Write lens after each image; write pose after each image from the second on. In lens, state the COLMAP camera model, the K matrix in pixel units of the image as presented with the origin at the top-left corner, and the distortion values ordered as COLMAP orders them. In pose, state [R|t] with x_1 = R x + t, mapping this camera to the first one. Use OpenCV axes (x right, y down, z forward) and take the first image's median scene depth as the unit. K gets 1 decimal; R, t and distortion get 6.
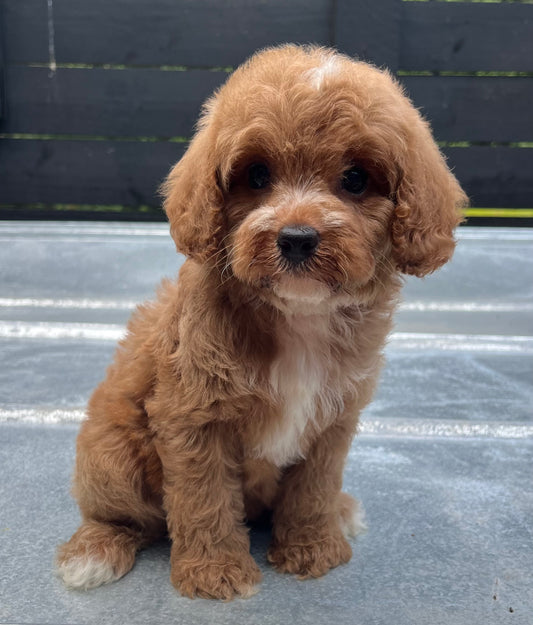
lens RADIAL K [[884.1, 0, 265.0], [0, 884.1, 358.3], [0, 0, 1]] dist [0.086009, -0.468992]
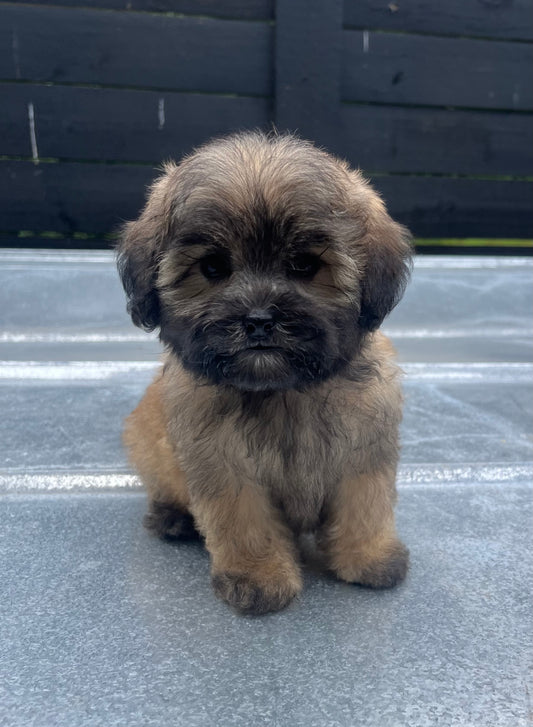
lens RADIAL K [[817.6, 0, 378.5], [0, 817.6, 363.6], [0, 0, 1]] dist [0.003624, -0.012086]
pose [[0.979577, -0.025020, 0.199509, 0.000700], [0.029450, 0.999381, -0.019268, -0.013366], [-0.198903, 0.024750, 0.979707, 0.188818]]
